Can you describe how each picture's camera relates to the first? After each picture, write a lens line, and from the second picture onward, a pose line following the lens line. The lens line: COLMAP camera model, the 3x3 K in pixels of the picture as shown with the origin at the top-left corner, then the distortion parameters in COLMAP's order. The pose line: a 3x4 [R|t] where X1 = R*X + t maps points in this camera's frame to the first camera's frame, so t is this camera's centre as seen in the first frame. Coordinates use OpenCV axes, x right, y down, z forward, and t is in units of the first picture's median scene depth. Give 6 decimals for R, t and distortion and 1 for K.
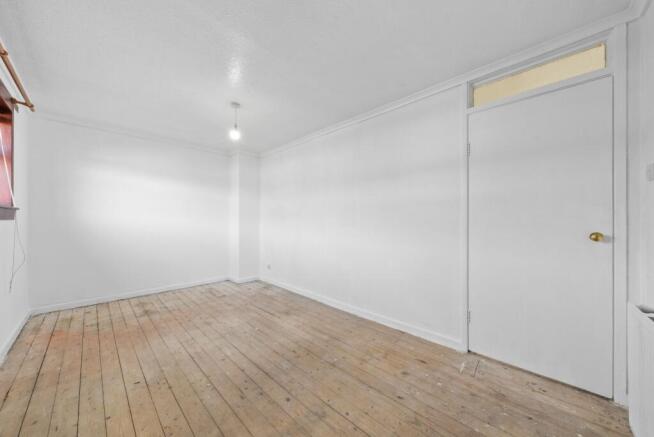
lens RADIAL K [[226.1, 0, 324.8], [0, 226.1, 219.3], [0, 0, 1]] dist [-0.000844, 0.000002]
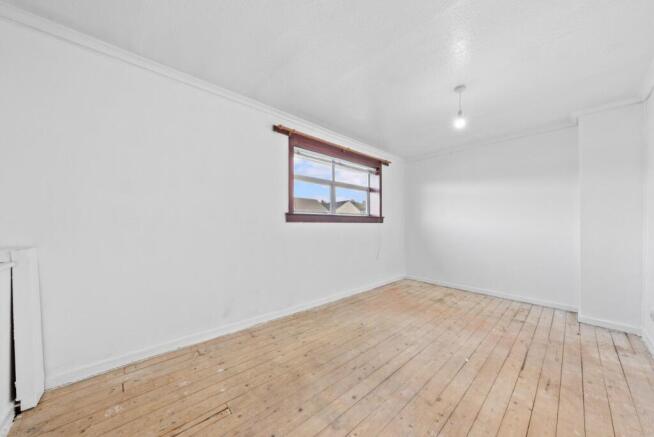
lens RADIAL K [[226.1, 0, 326.7], [0, 226.1, 223.3], [0, 0, 1]] dist [-0.000844, 0.000002]
pose [[-0.059668, -0.002541, -0.998215, 0.488398], [0.000400, 0.999997, -0.002569, 0.011233], [0.998218, -0.000553, -0.059667, 0.533554]]
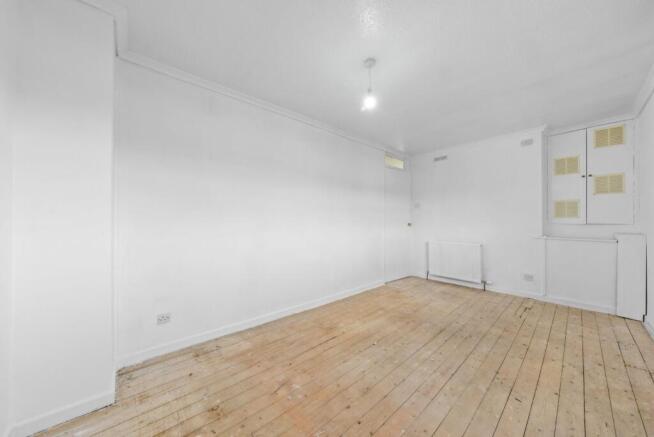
lens RADIAL K [[226.1, 0, 324.5], [0, 226.1, 219.2], [0, 0, 1]] dist [-0.000844, 0.000002]
pose [[0.084914, 0.000649, 0.996388, -1.128941], [-0.010852, 0.999941, 0.000274, 0.007514], [-0.996329, -0.010837, 0.084916, 1.070064]]
